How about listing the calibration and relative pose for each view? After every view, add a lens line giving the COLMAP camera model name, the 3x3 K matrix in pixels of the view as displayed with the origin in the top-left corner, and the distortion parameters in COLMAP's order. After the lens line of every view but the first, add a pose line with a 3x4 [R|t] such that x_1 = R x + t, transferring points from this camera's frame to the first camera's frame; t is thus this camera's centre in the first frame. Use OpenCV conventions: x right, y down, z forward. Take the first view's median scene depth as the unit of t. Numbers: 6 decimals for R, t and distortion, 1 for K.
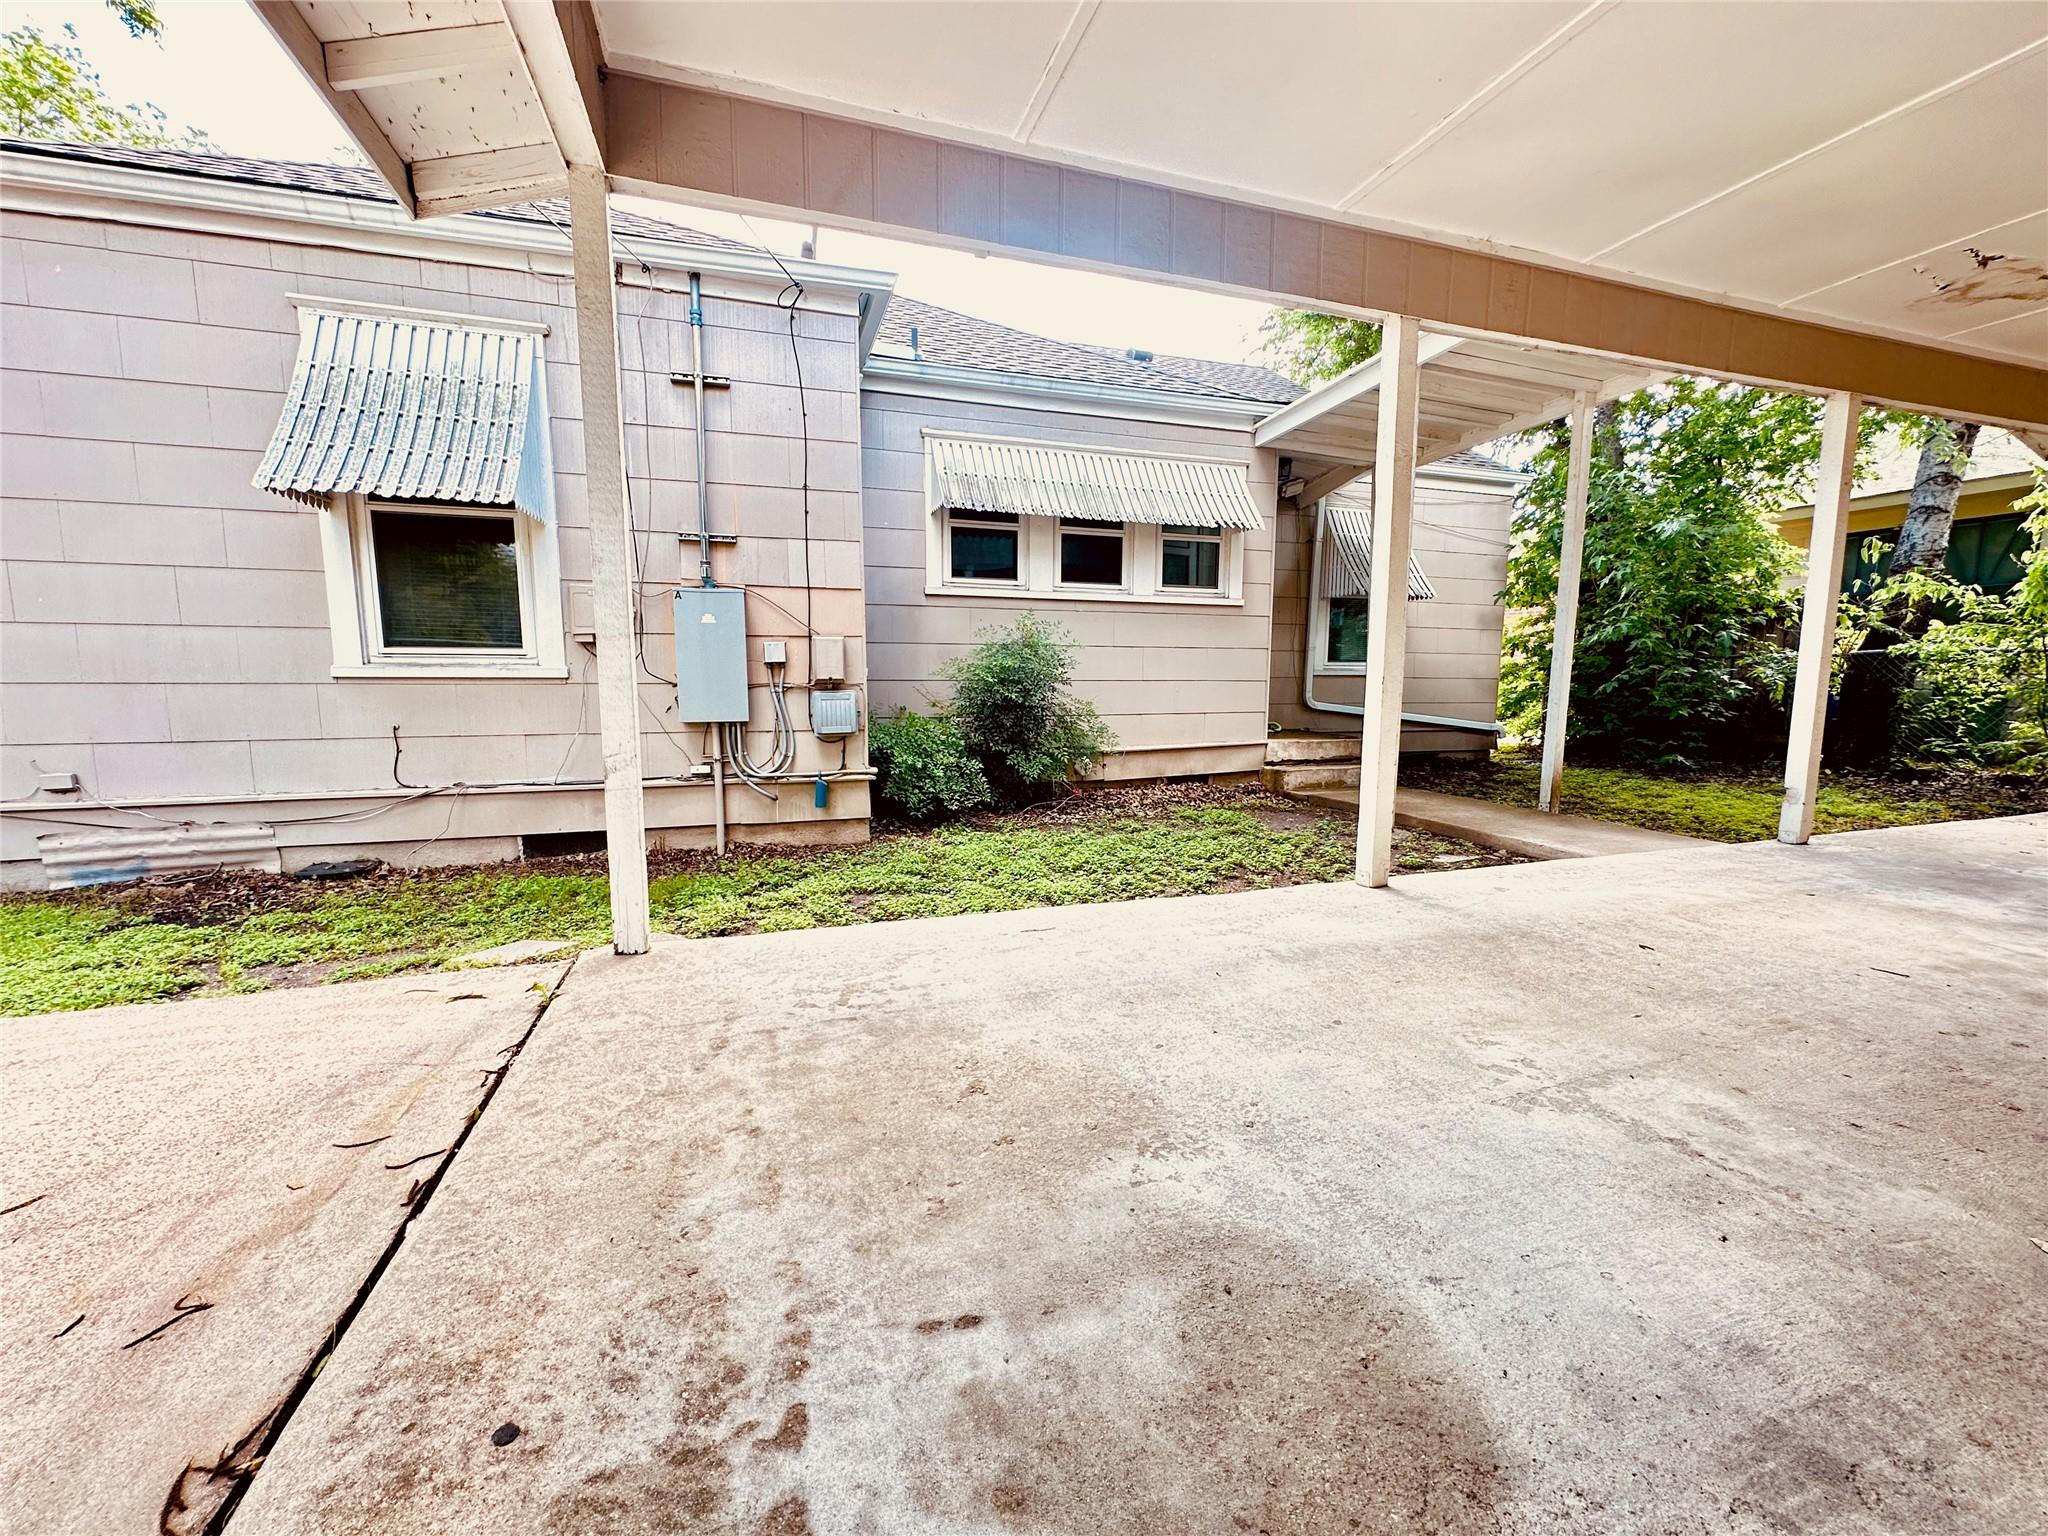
lens RADIAL K [[814.7, 0, 1021.3], [0, 814.7, 770.1], [0, 0, 1]] dist [-0.001359, 0.000045]
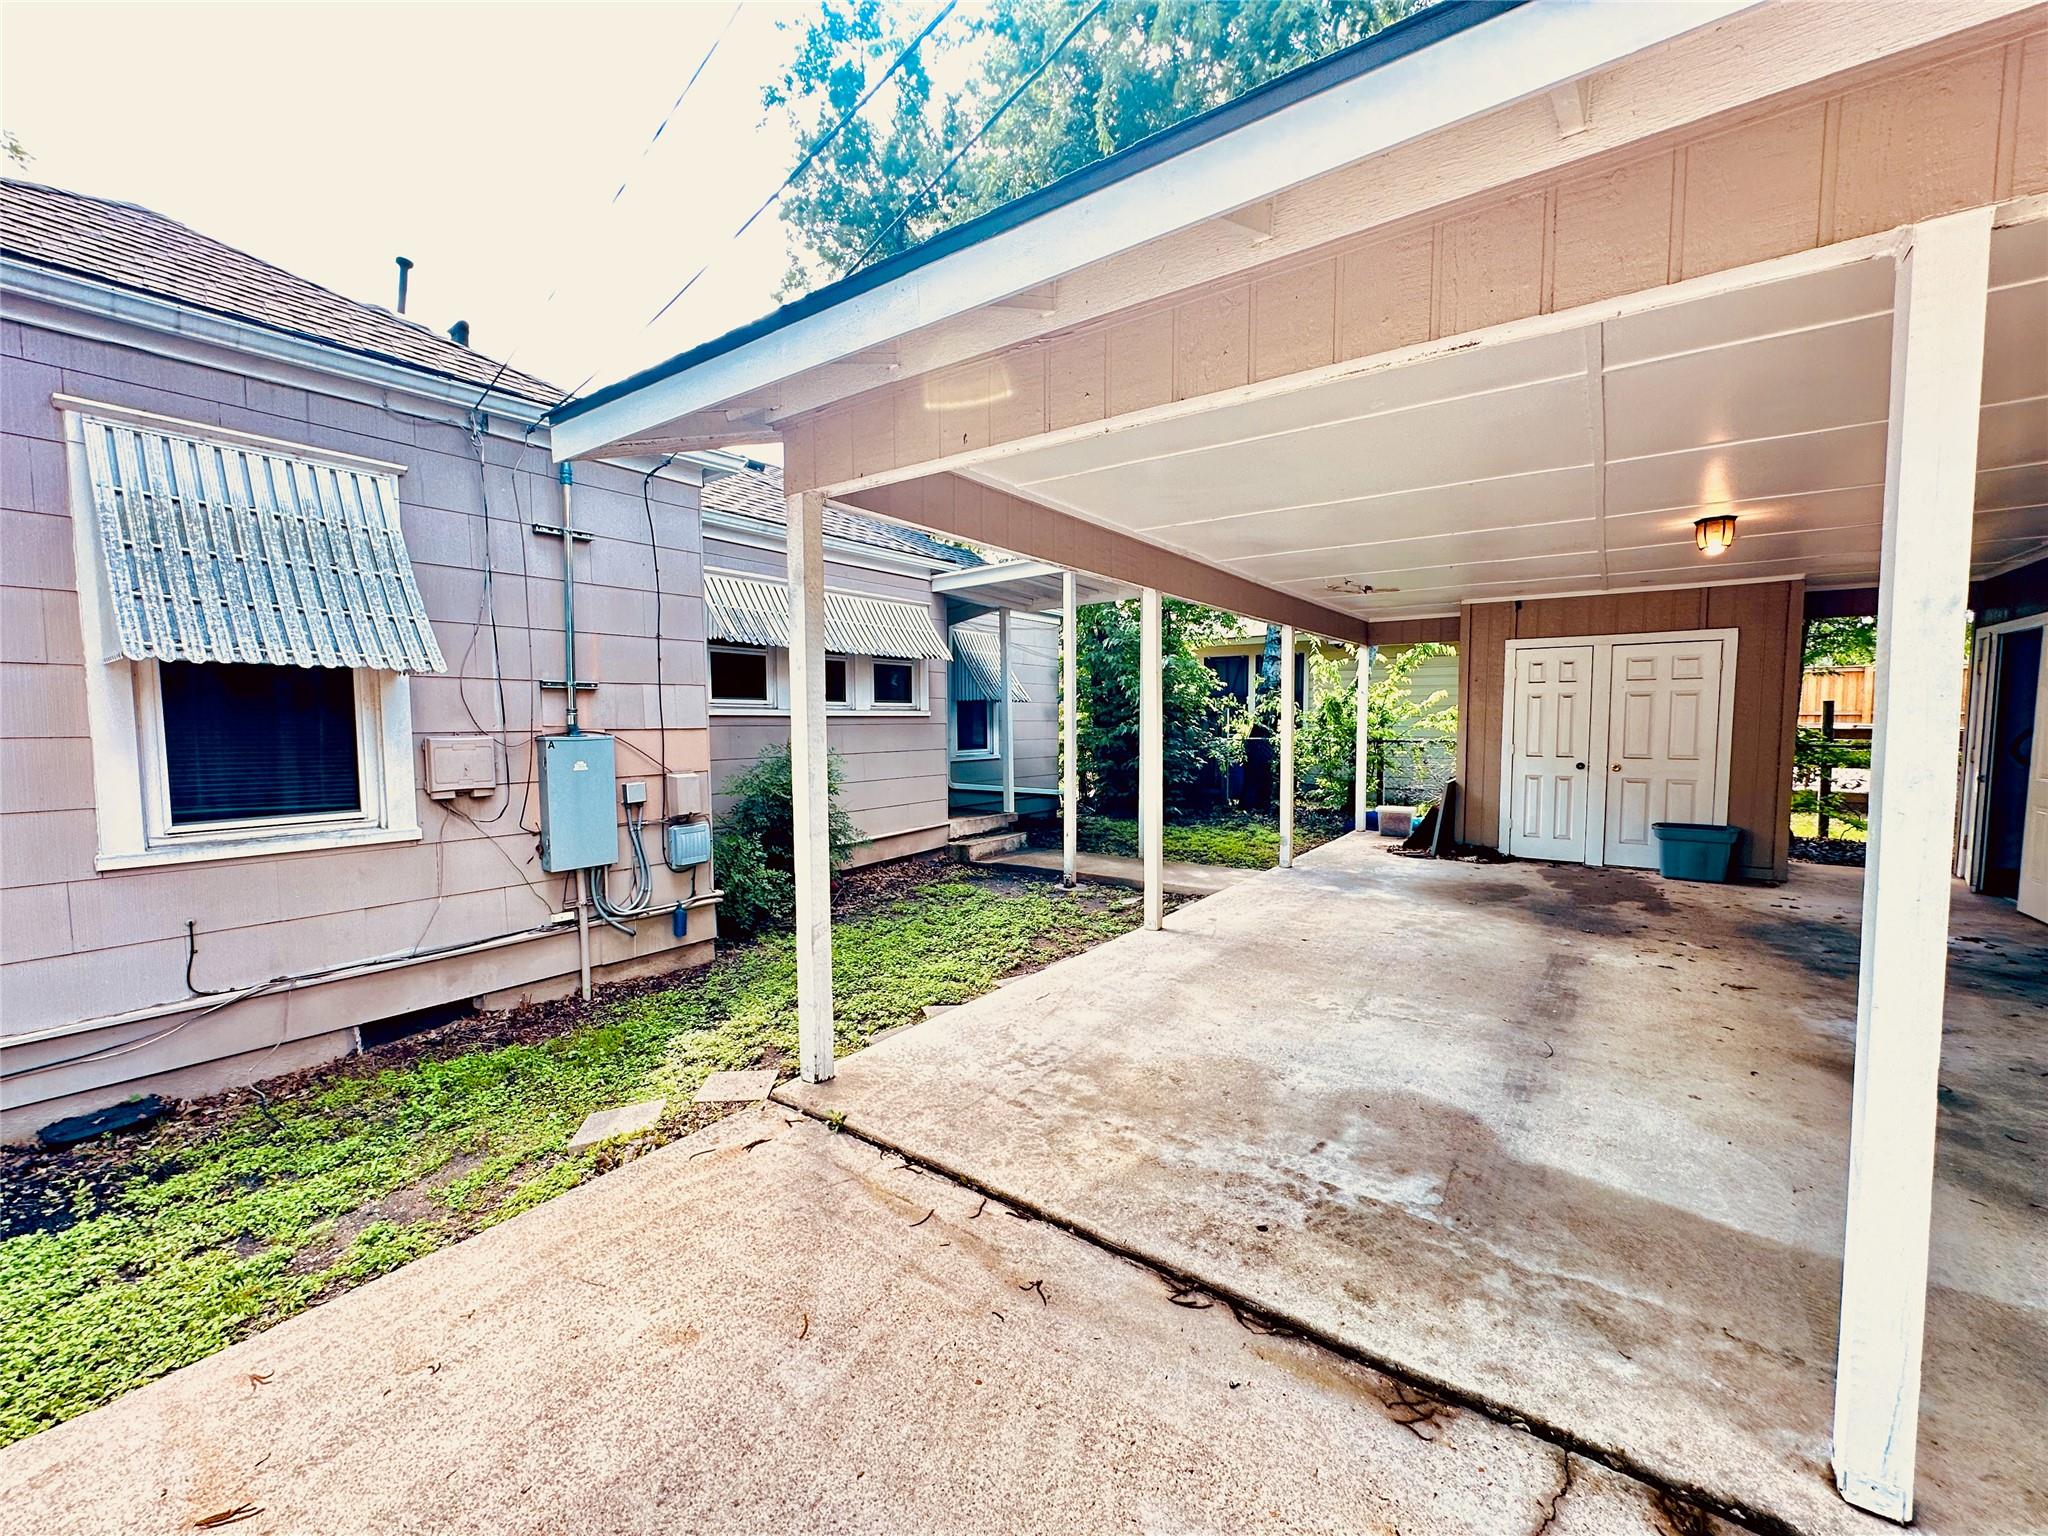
lens RADIAL K [[814.7, 0, 1021.3], [0, 814.7, 770.1], [0, 0, 1]] dist [-0.001359, 0.000045]
pose [[0.812475, -0.046266, 0.581157, -0.537375], [0.080423, 0.996210, -0.033126, -0.106188], [-0.577422, 0.073652, 0.813117, -0.134572]]
